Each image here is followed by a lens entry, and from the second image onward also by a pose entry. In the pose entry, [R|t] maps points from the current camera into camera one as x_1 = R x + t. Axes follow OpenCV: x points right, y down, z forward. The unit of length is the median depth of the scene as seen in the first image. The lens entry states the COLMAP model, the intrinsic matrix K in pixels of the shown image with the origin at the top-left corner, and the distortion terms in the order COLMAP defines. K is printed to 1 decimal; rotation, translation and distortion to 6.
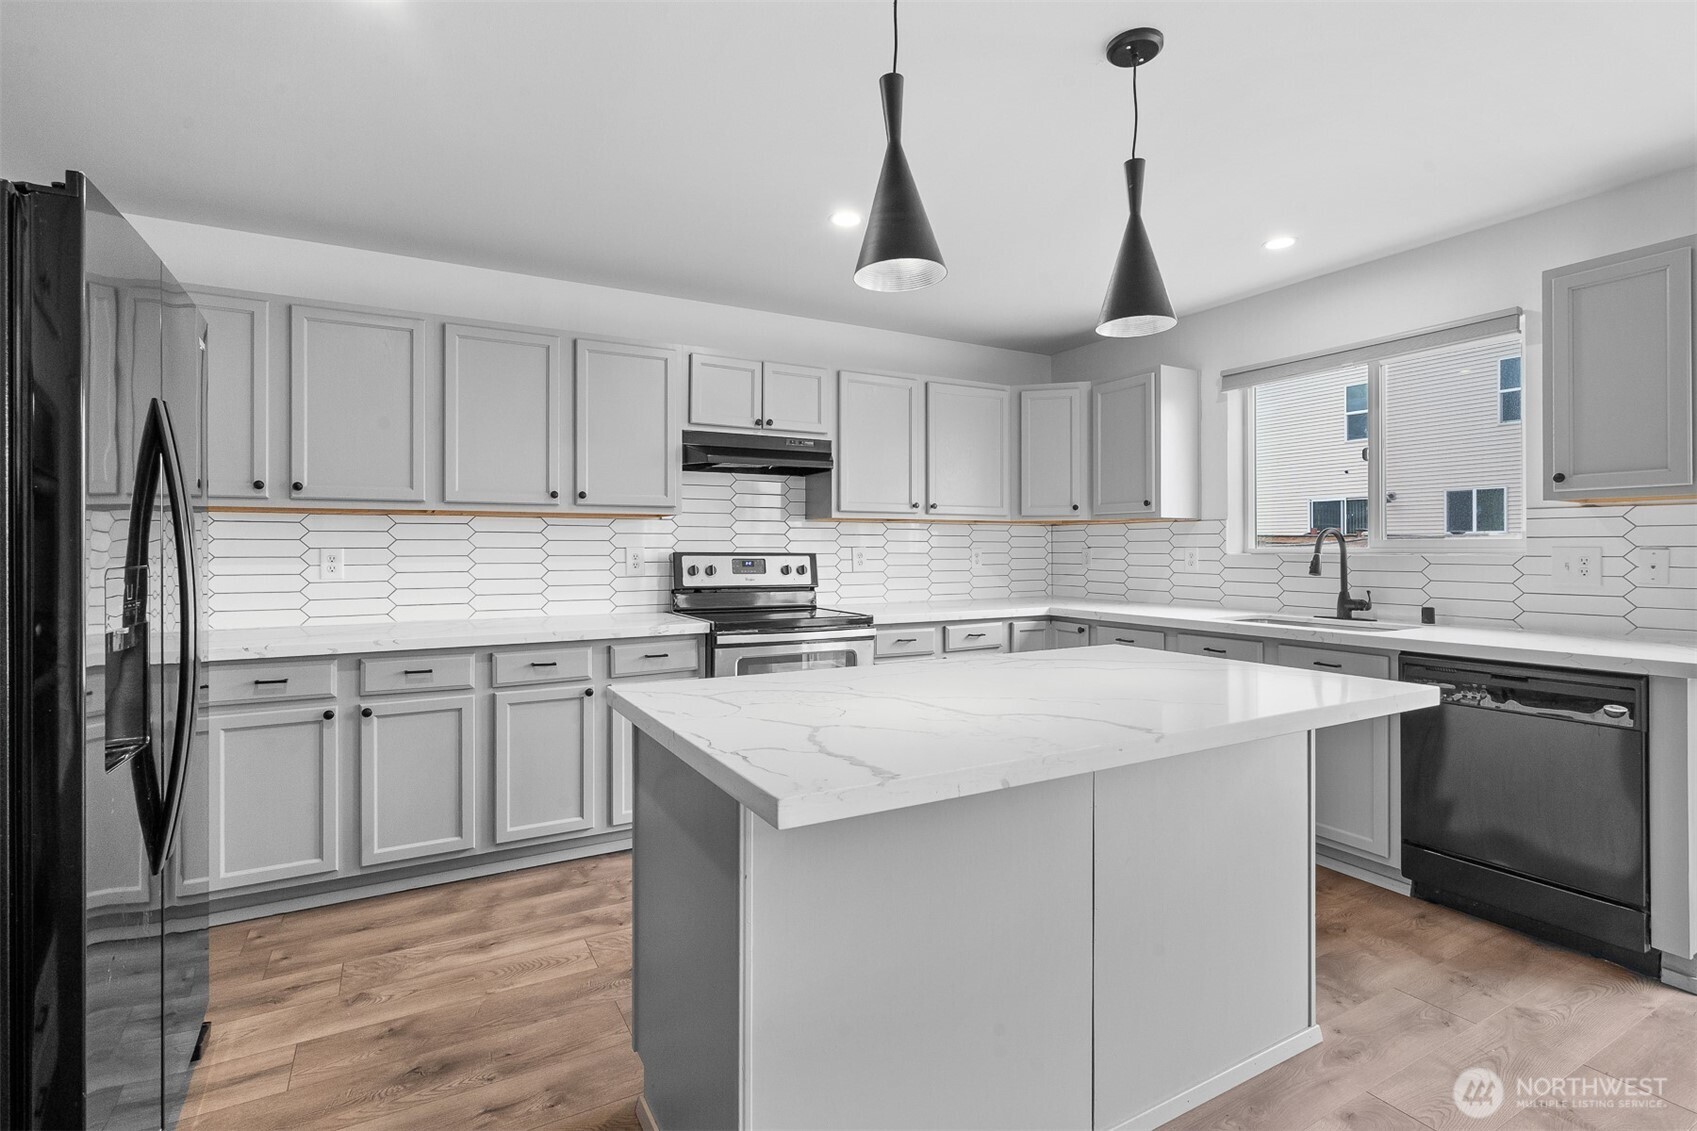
lens RADIAL K [[787.0, 0, 829.8], [0, 787.0, 544.3], [0, 0, 1]] dist [-0.005432, 0.000651]
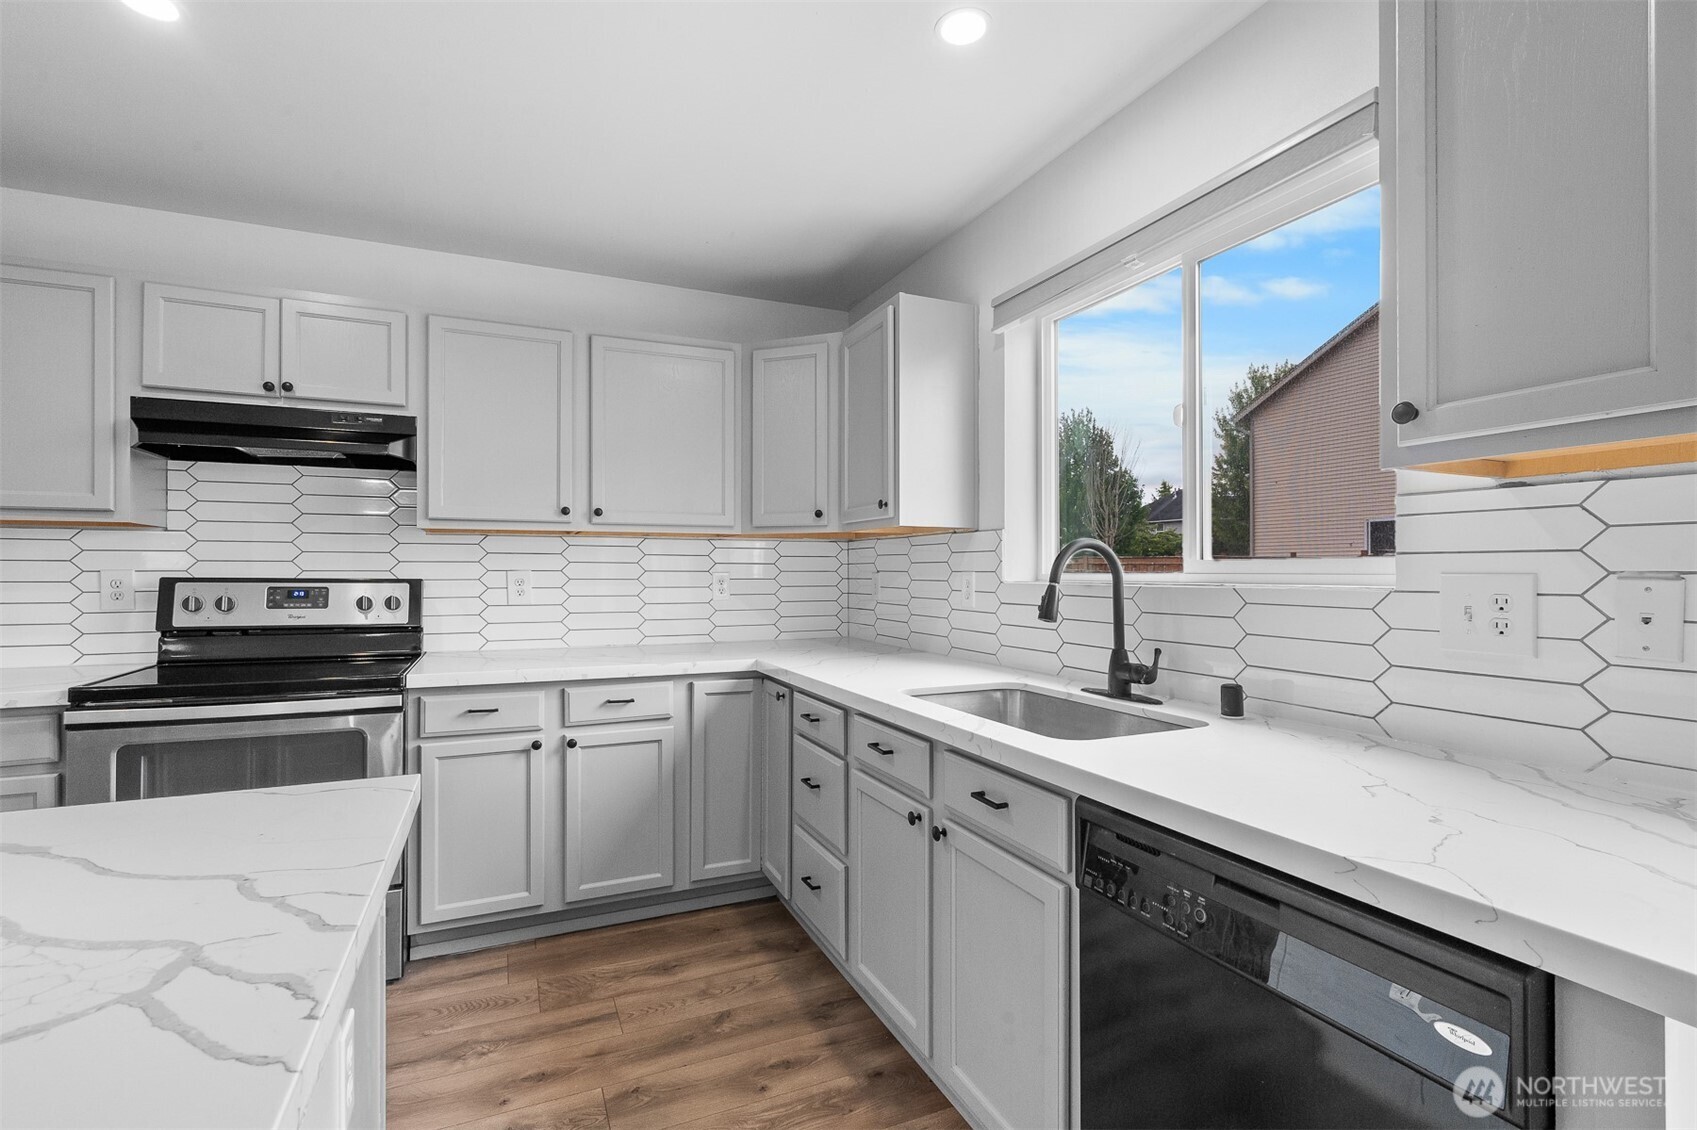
lens RADIAL K [[767.6, 0, 839.1], [0, 767.6, 568.5], [0, 0, 1]] dist [-0.005271, 0.000168]
pose [[0.996367, 0.001404, -0.085156, 0.450549], [-0.001265, 0.999998, 0.001692, 0.000197], [0.085158, -0.001578, 0.996366, 0.380349]]
